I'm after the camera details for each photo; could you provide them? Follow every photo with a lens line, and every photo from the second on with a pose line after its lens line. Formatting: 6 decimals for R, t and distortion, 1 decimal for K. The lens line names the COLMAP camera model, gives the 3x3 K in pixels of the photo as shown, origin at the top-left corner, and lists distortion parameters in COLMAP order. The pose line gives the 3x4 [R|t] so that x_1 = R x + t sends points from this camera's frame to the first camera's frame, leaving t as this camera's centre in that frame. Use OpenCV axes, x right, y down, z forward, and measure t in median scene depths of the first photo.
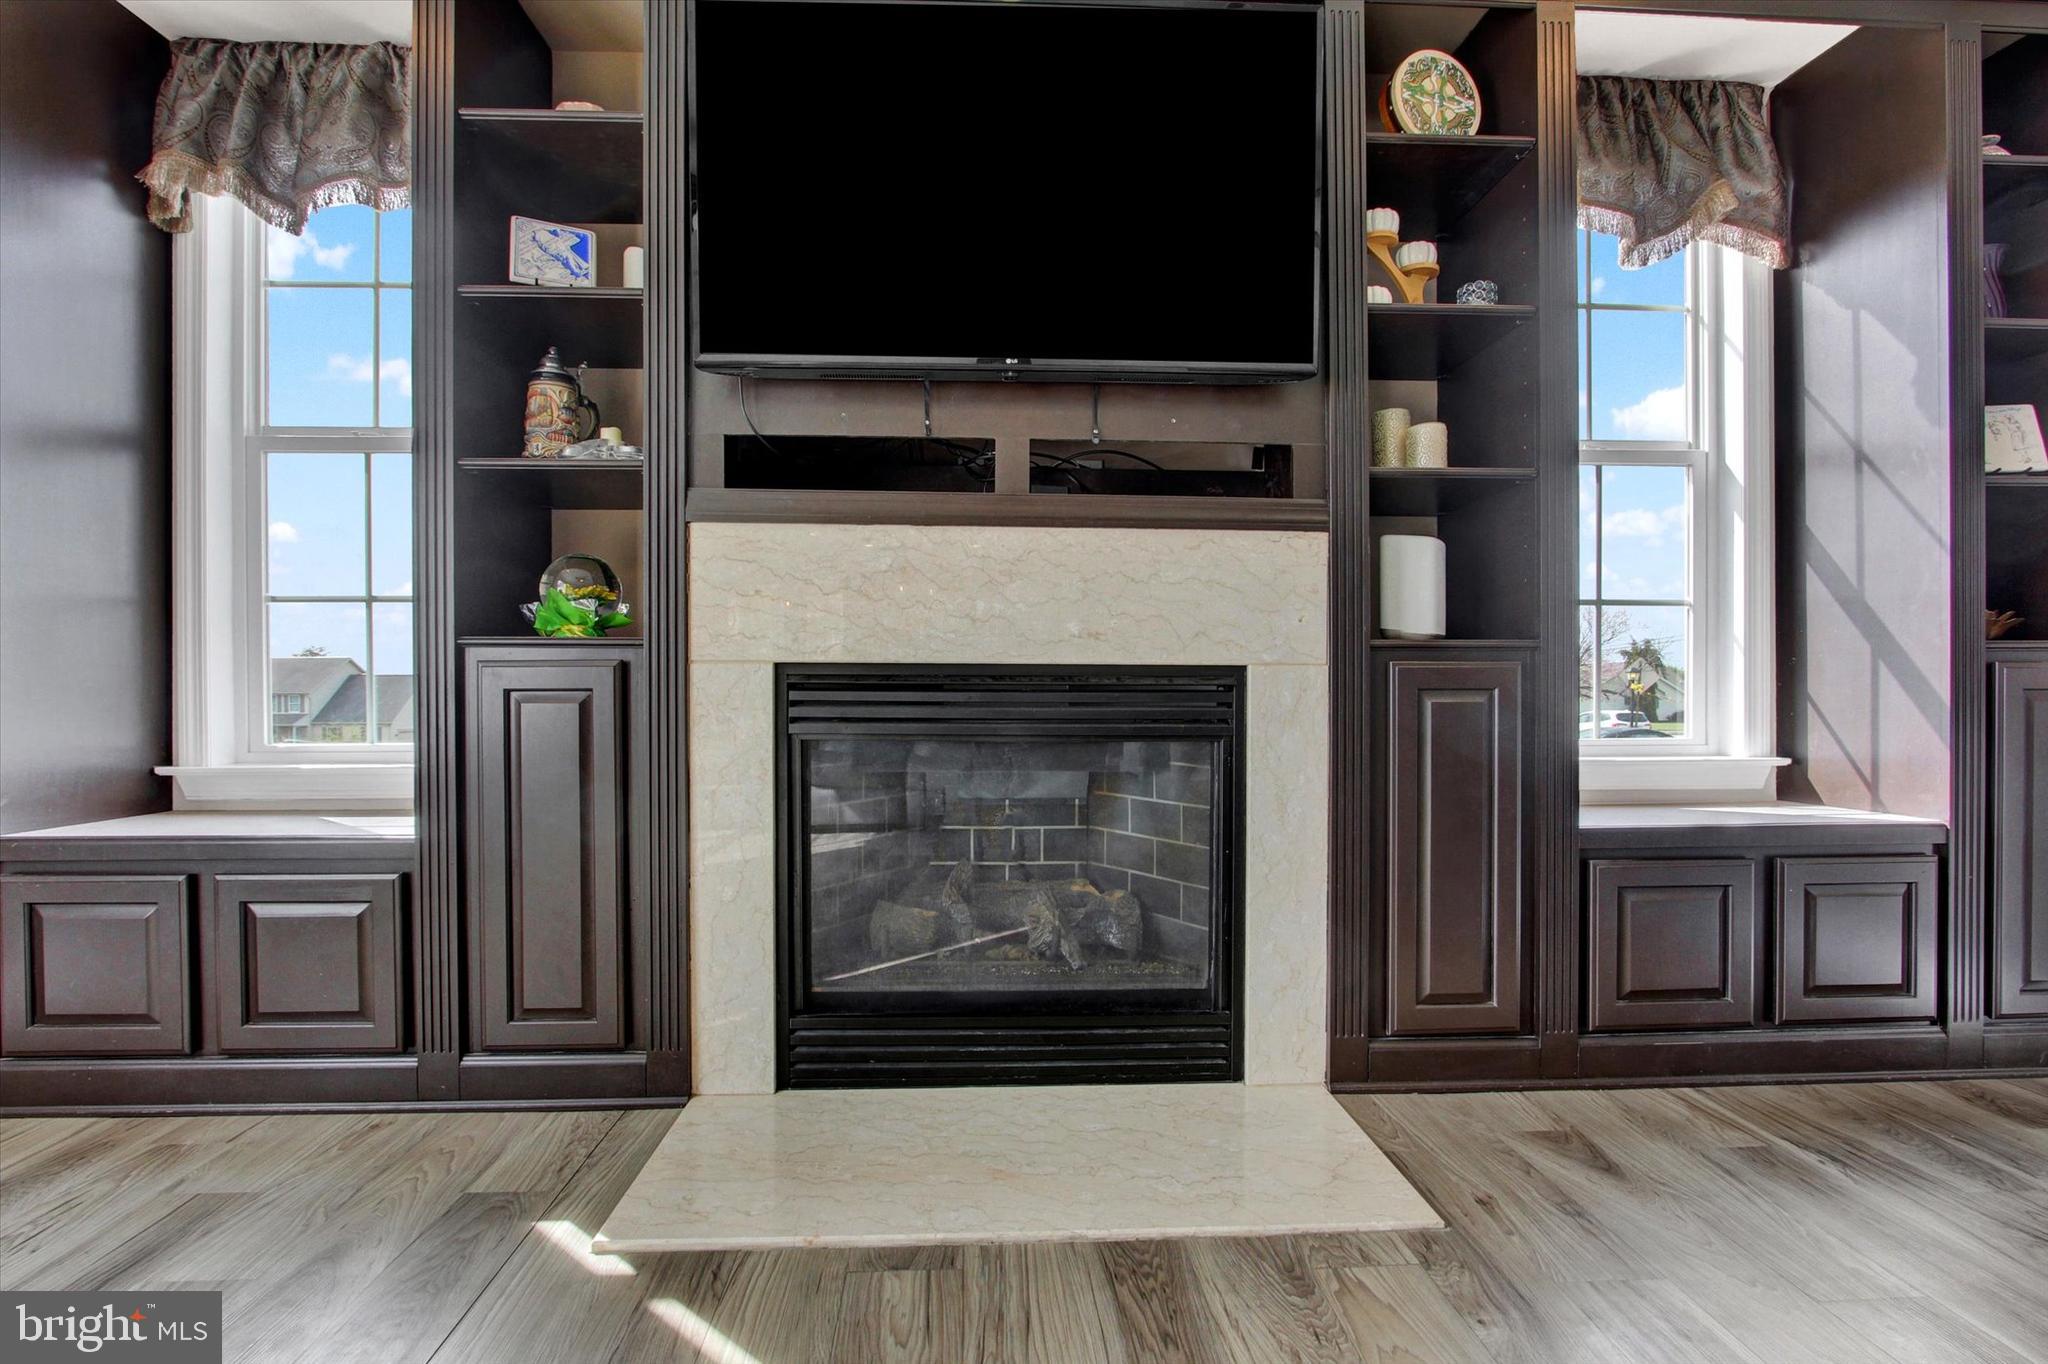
lens RADIAL K [[965.8, 0, 1014.3], [0, 965.8, 701.9], [0, 0, 1]] dist [-0.013922, 0.000483]
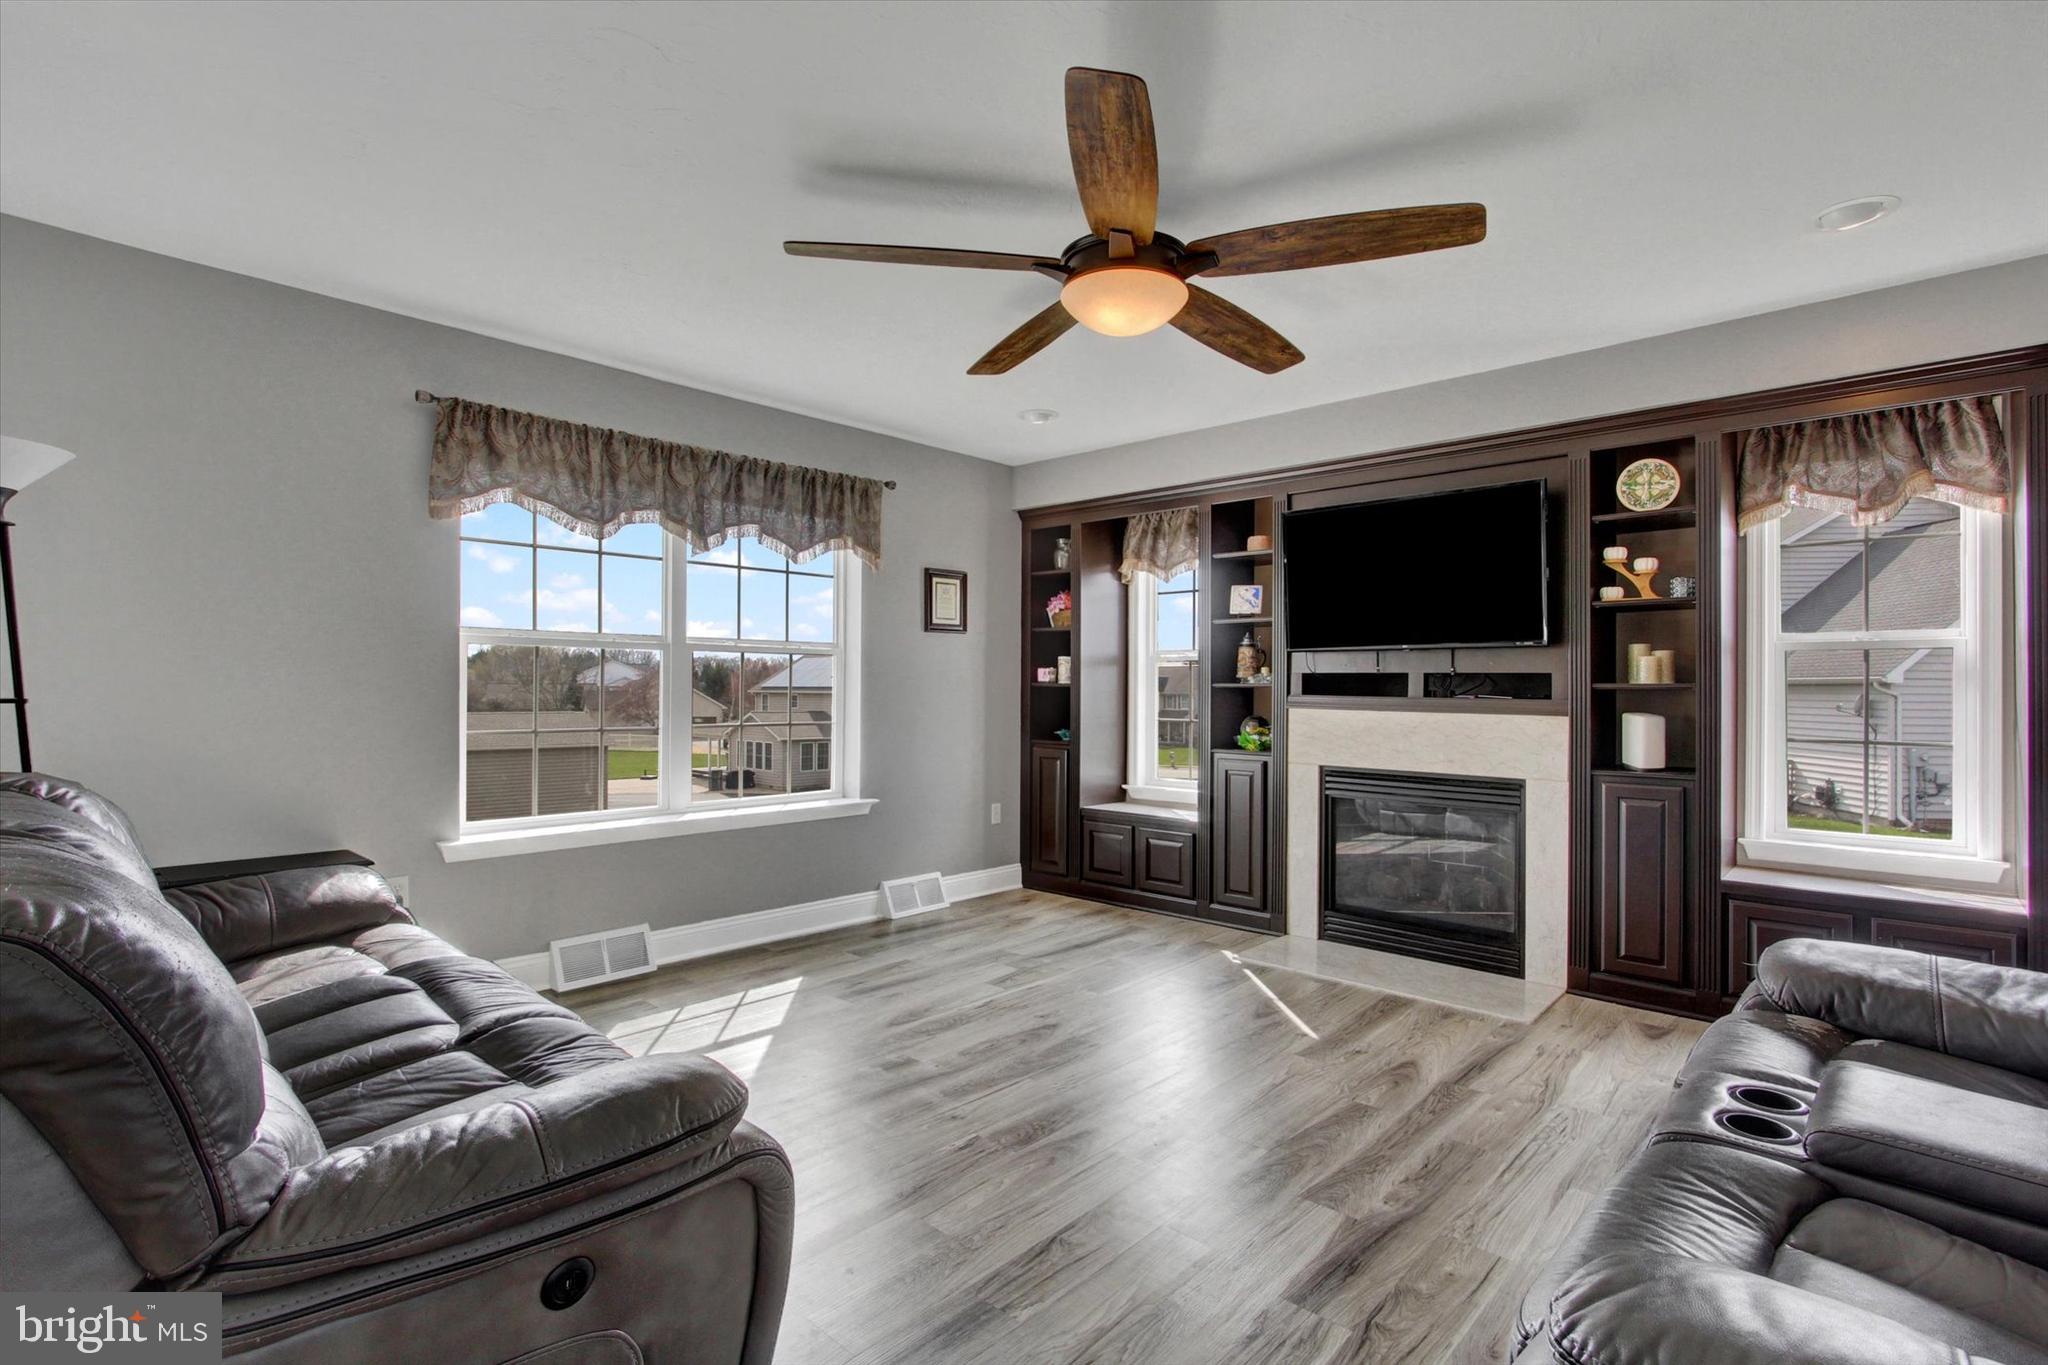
lens RADIAL K [[965.8, 0, 1025.8], [0, 965.8, 686.6], [0, 0, 1]] dist [-0.013922, 0.000483]
pose [[0.693019, 0.001938, -0.720917, 0.983933], [-0.012144, 0.999886, -0.008986, -0.205597], [0.720817, 0.014982, 0.692963, -1.222921]]
